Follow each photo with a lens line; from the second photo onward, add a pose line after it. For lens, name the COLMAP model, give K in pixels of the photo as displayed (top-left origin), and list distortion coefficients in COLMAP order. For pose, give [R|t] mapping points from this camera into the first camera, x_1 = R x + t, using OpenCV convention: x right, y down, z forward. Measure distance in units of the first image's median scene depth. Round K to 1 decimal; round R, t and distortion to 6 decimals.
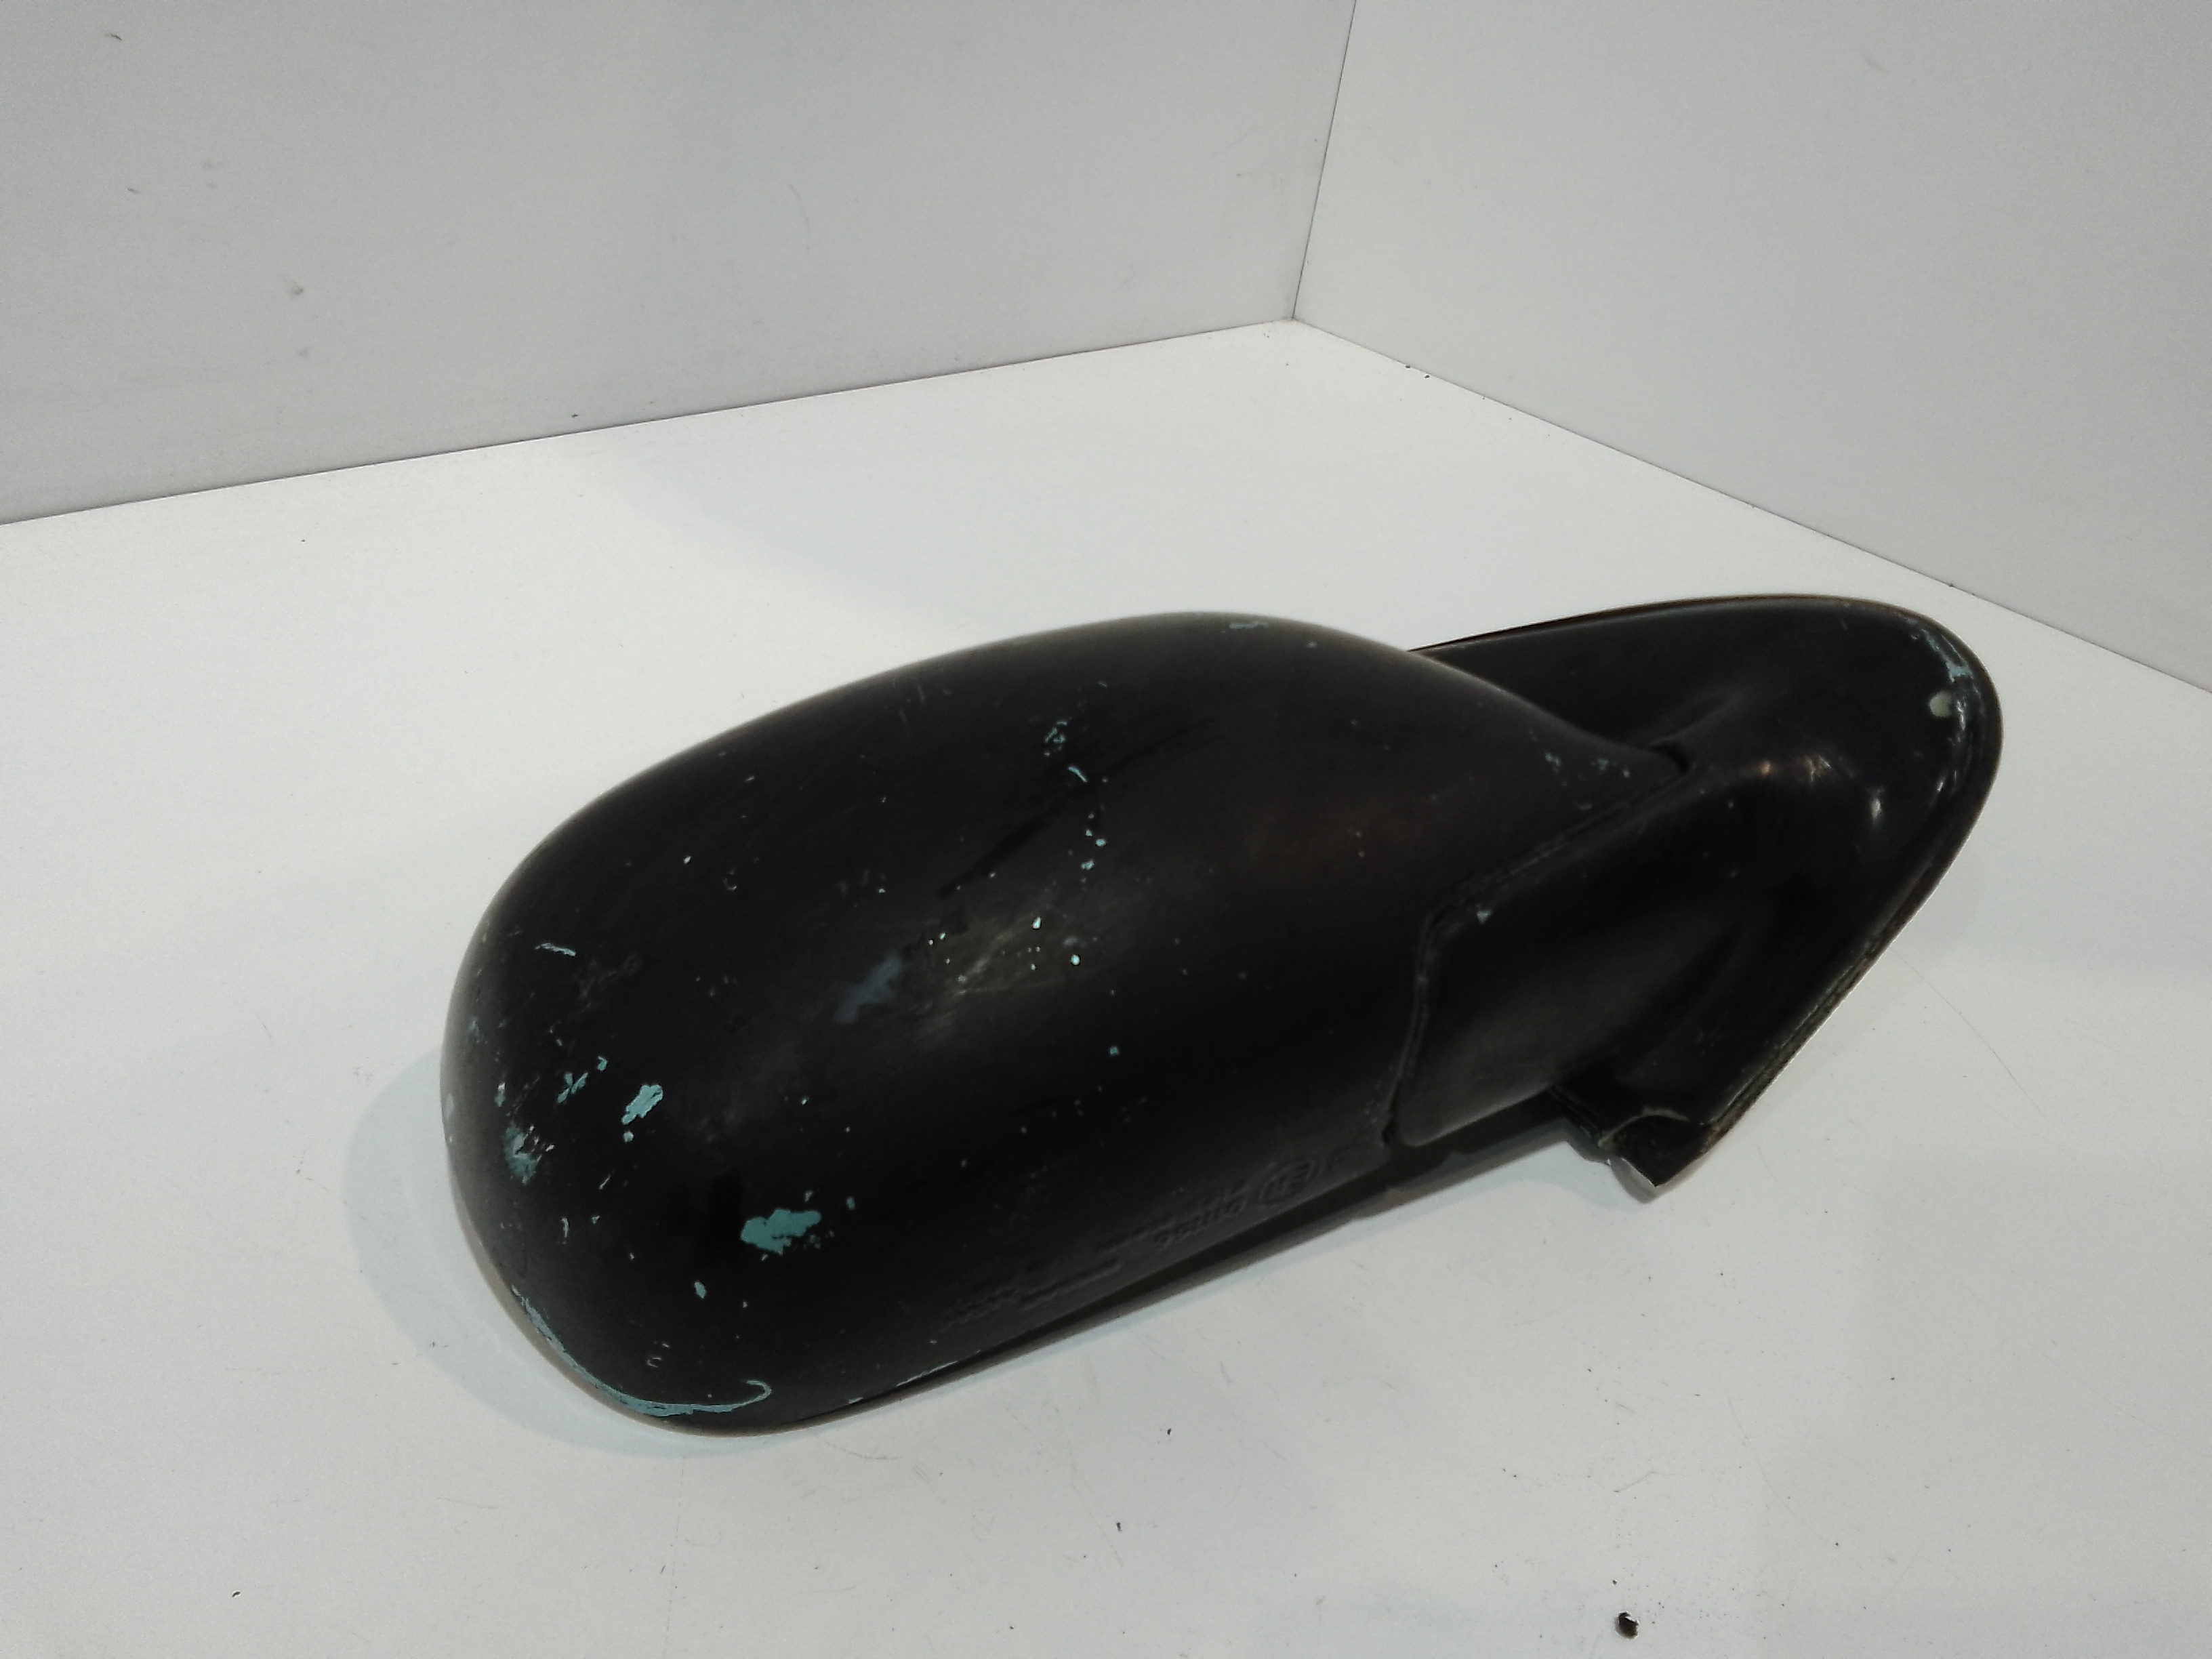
lens RADIAL K [[1743.2, 0, 1109.8], [0, 1743.2, 820.1], [0, 0, 1]] dist [0.089863, -0.149032]
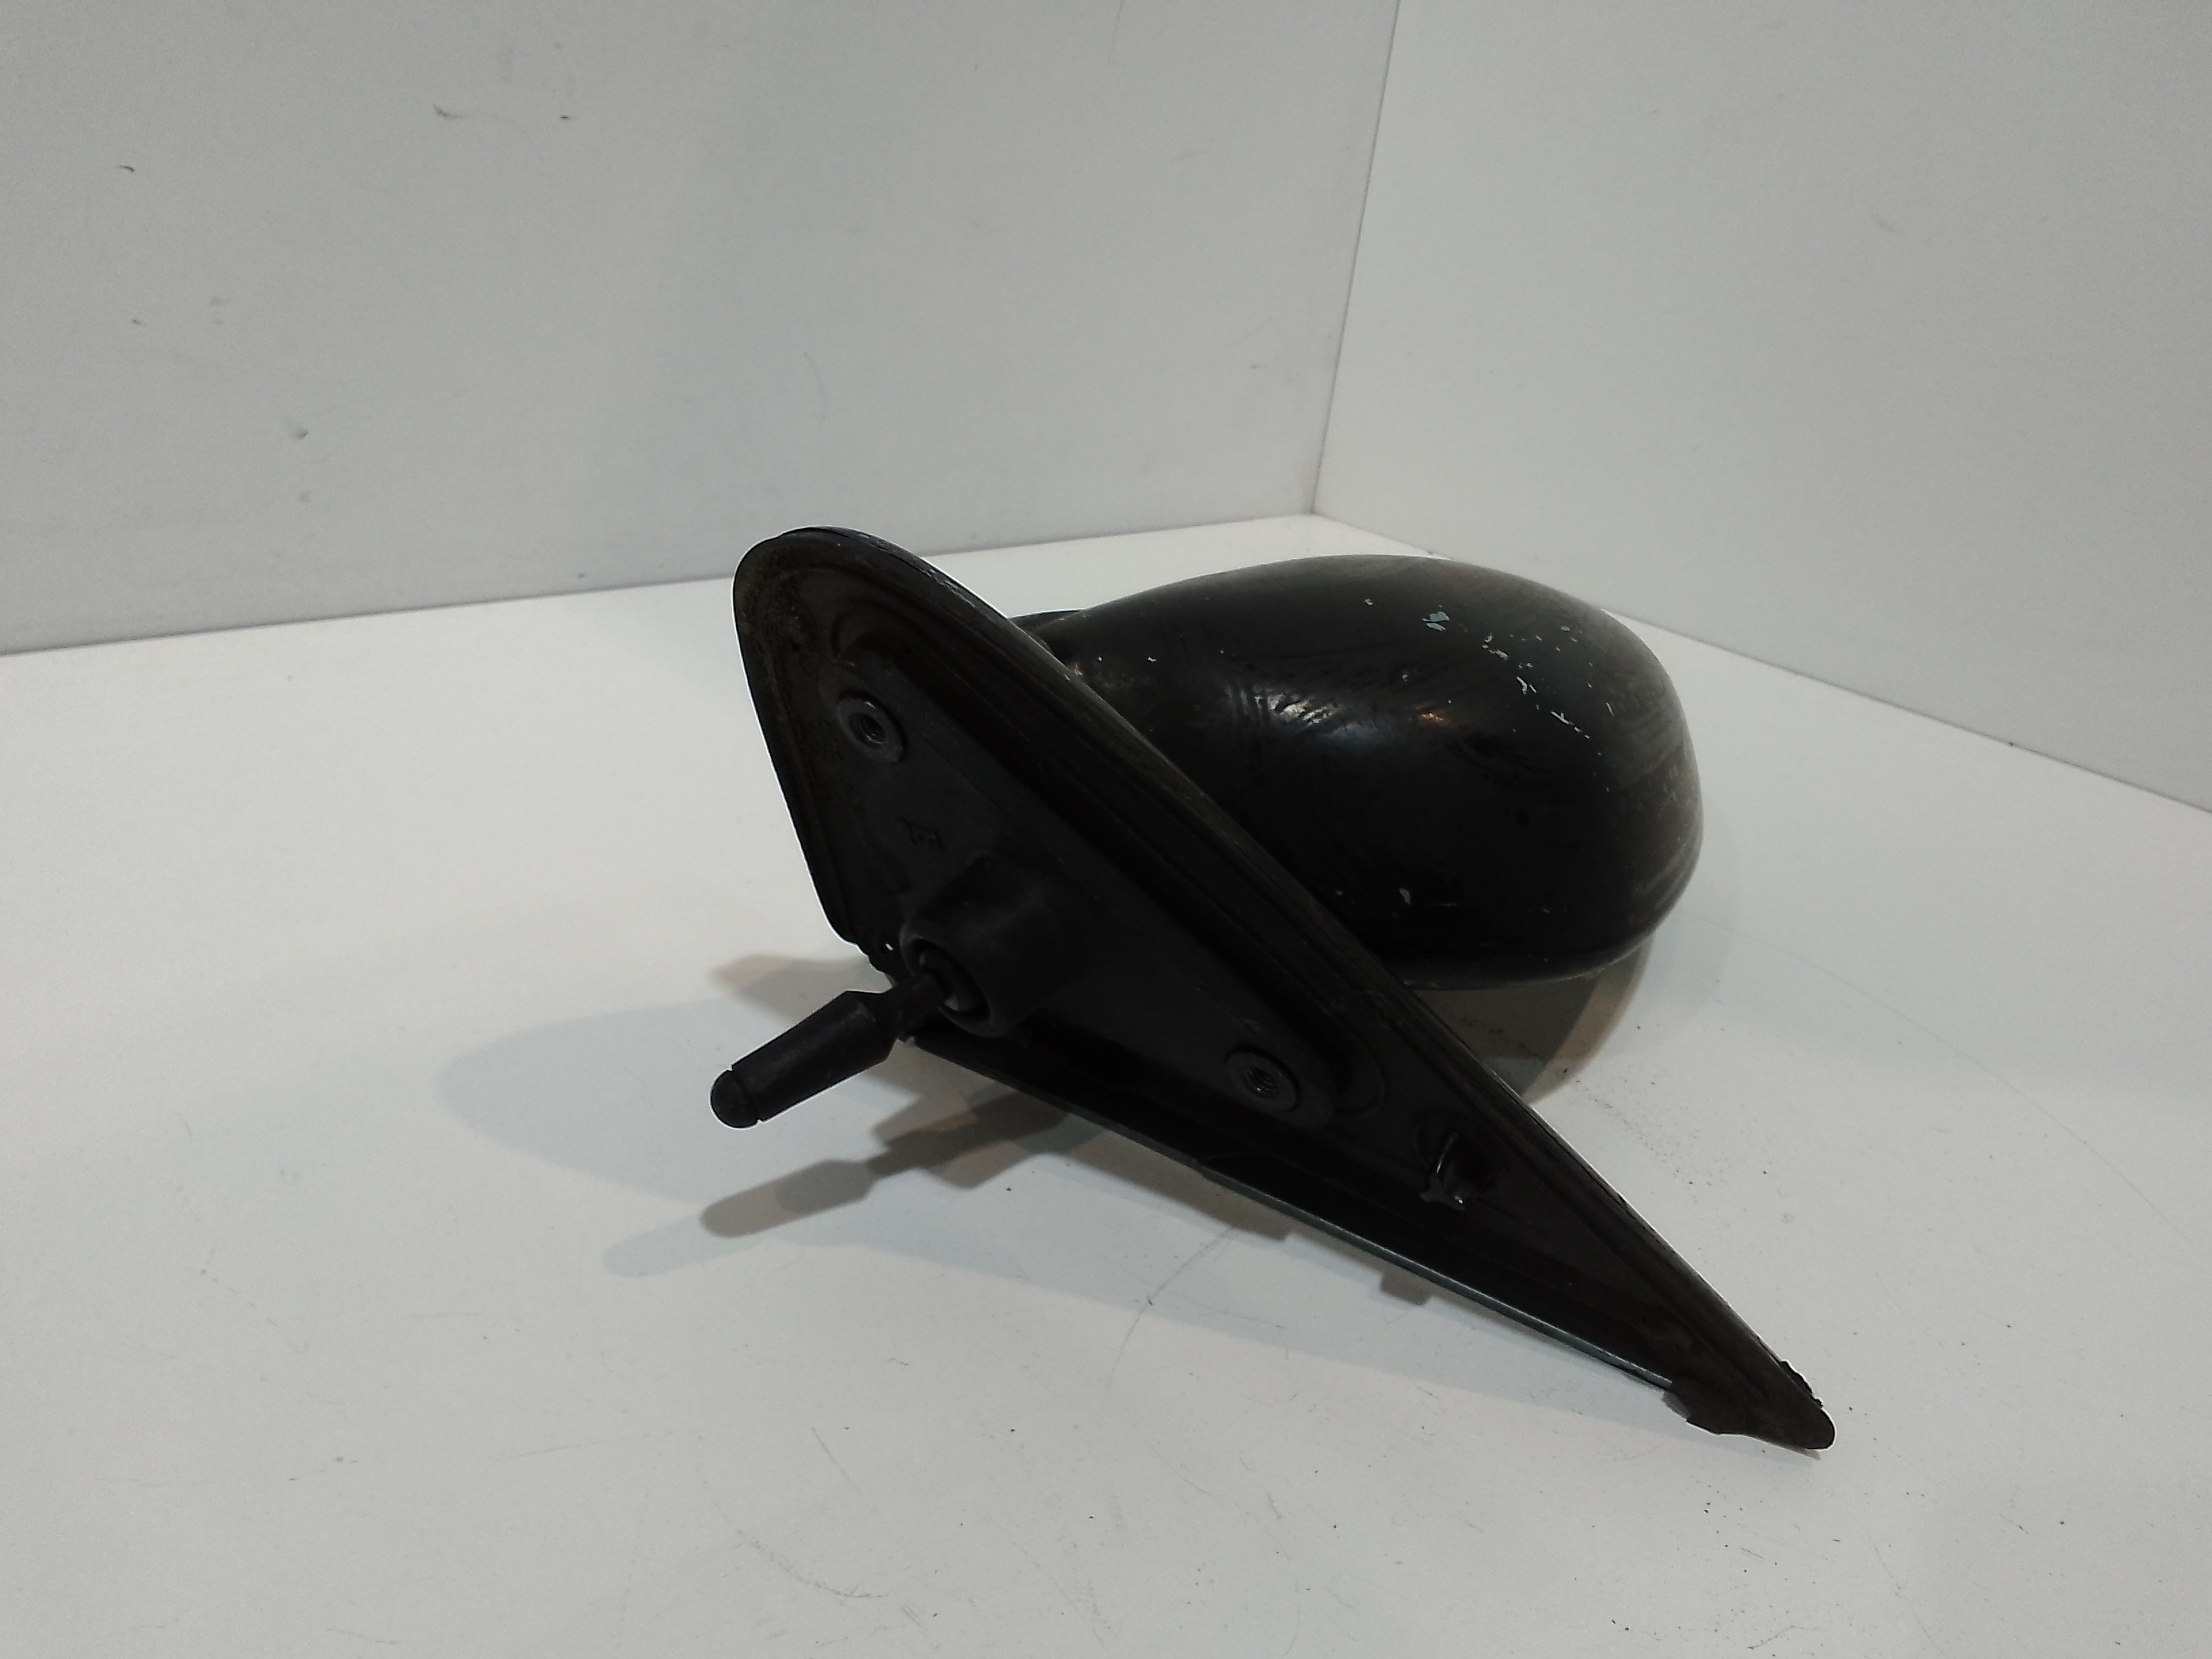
lens RADIAL K [[1755.0, 0, 1106.0], [0, 1755.0, 829.5], [0, 0, 1]] dist [0.072791, -0.112219]
pose [[0.999903, -0.006649, -0.012223, -0.001451], [0.004679, 0.987955, -0.154673, 0.072633], [0.013105, 0.154601, 0.987890, 0.064489]]
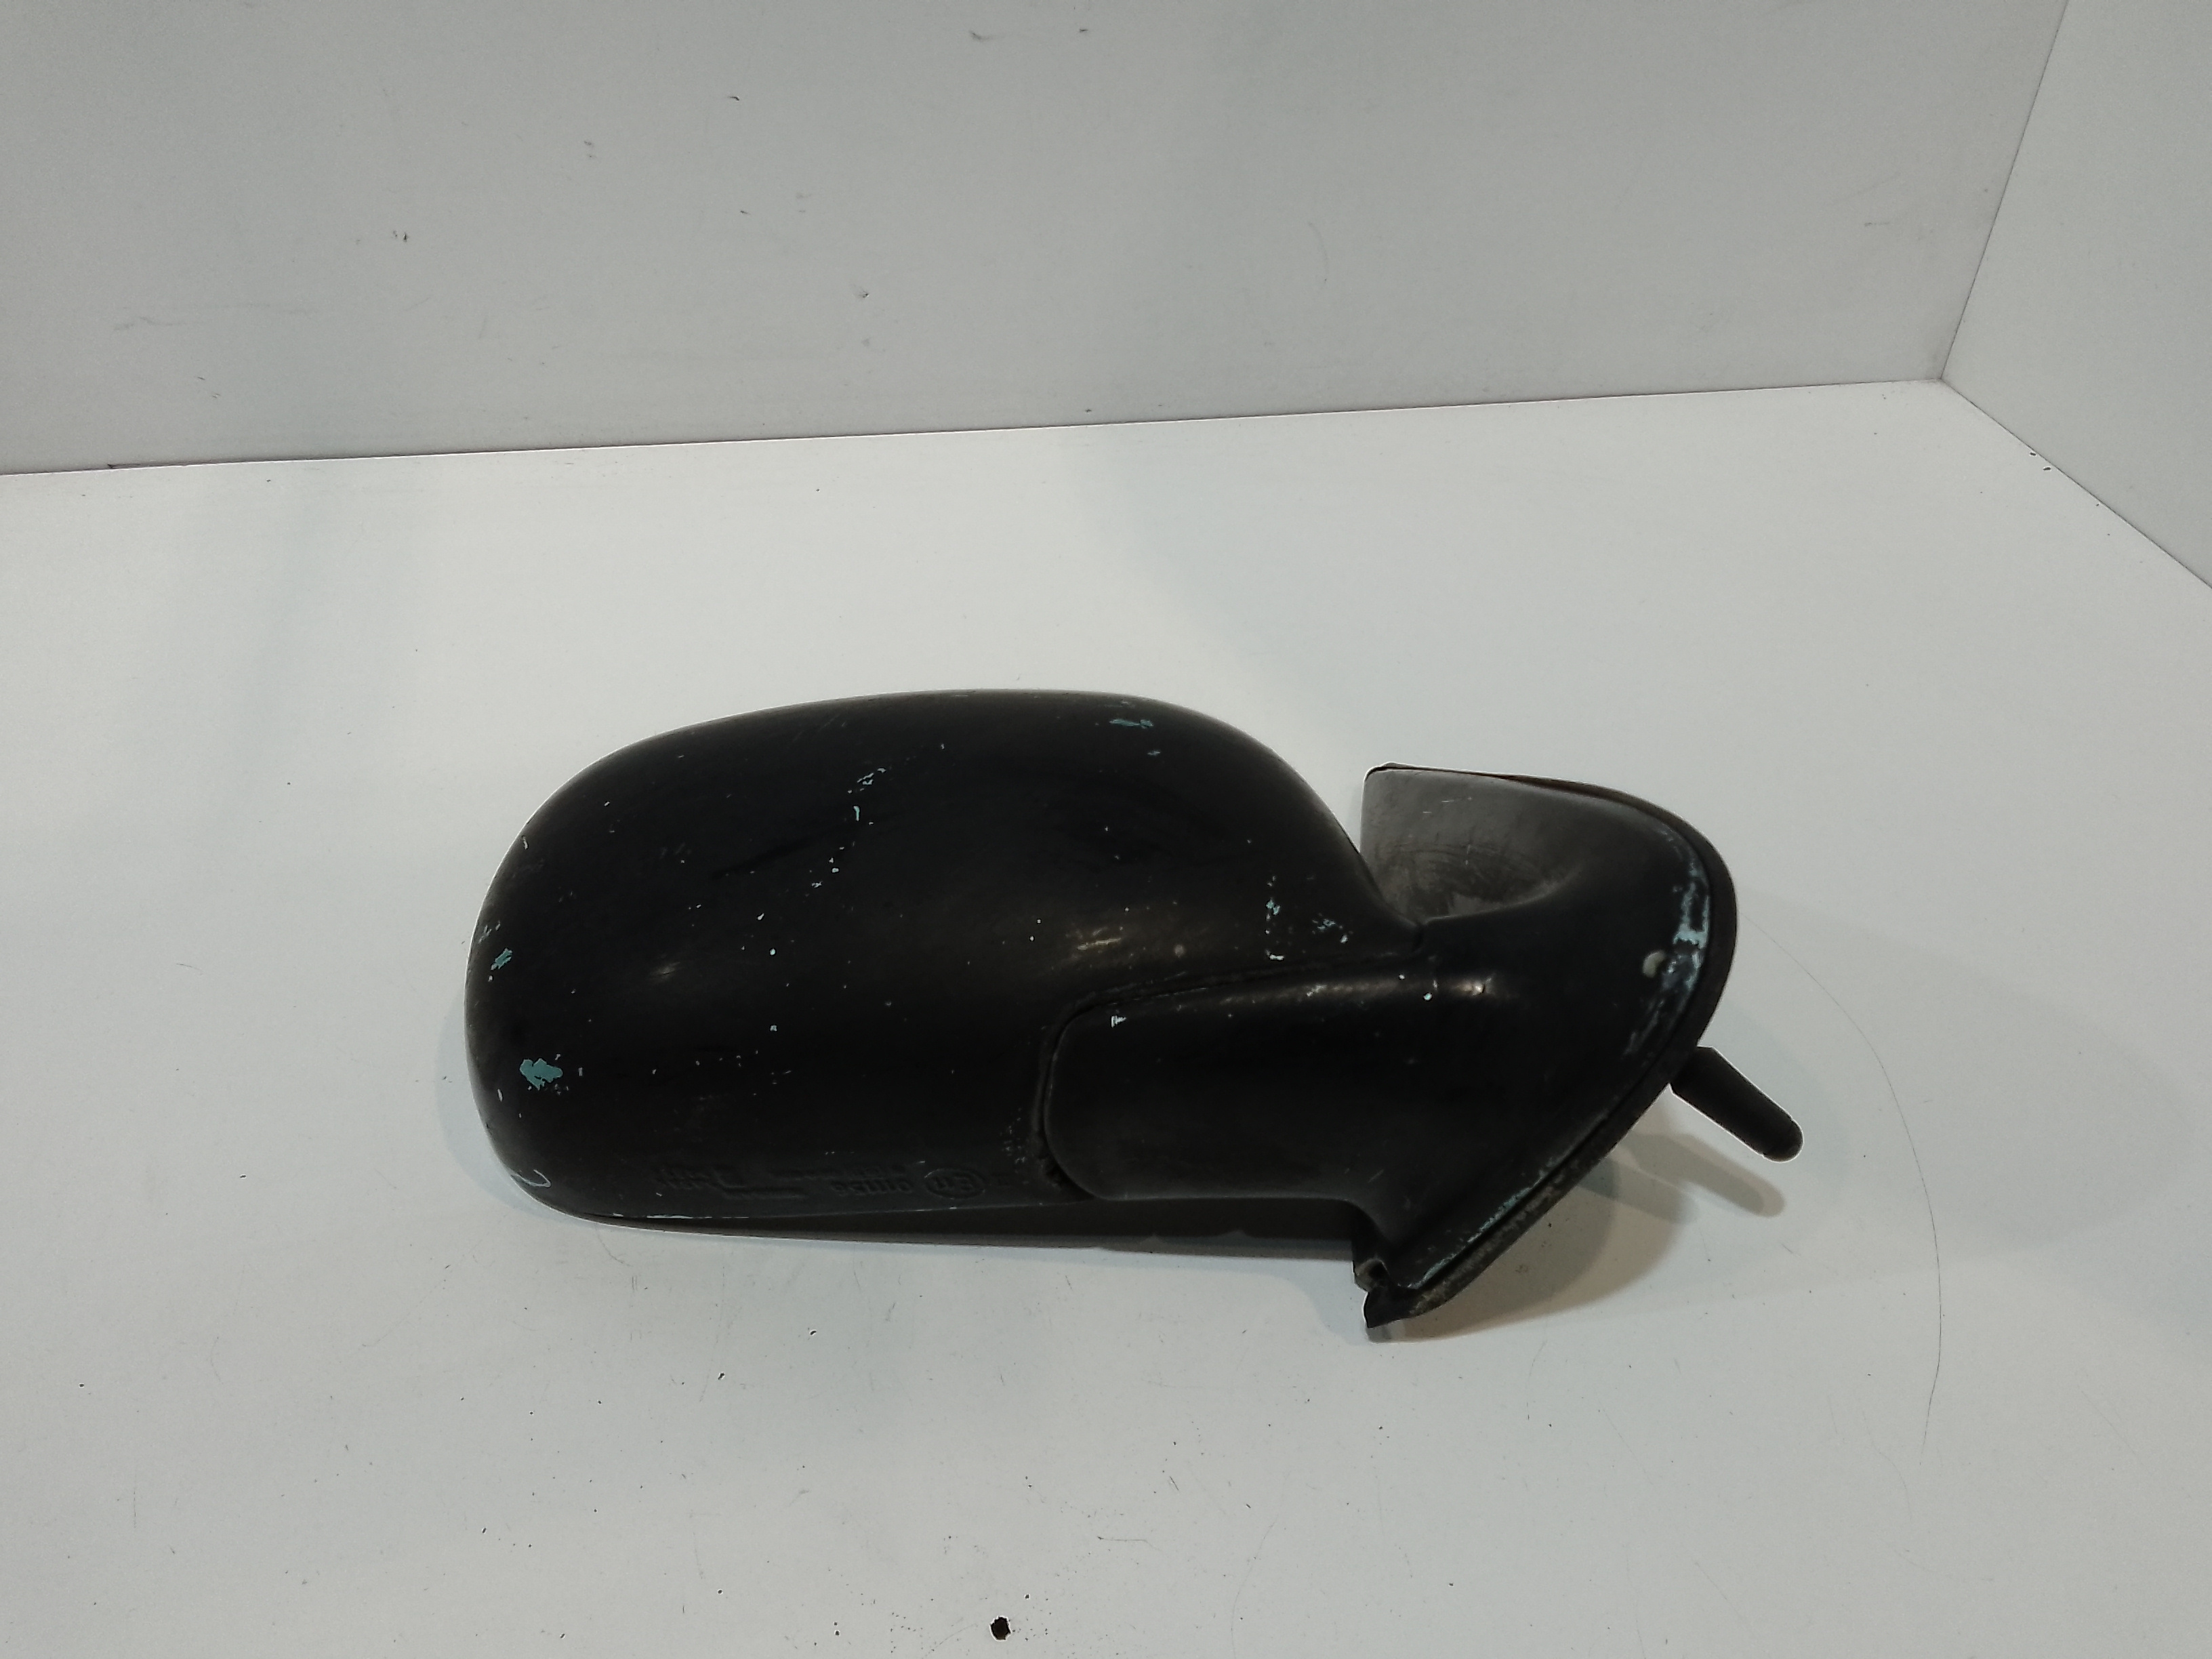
lens RADIAL K [[1743.2, 0, 1109.8], [0, 1743.2, 820.1], [0, 0, 1]] dist [0.089863, -0.149032]
pose [[0.826127, 0.251607, -0.504190, 0.425871], [-0.226623, 0.967576, 0.111525, -0.112804], [0.515903, 0.022127, 0.856361, 0.008120]]
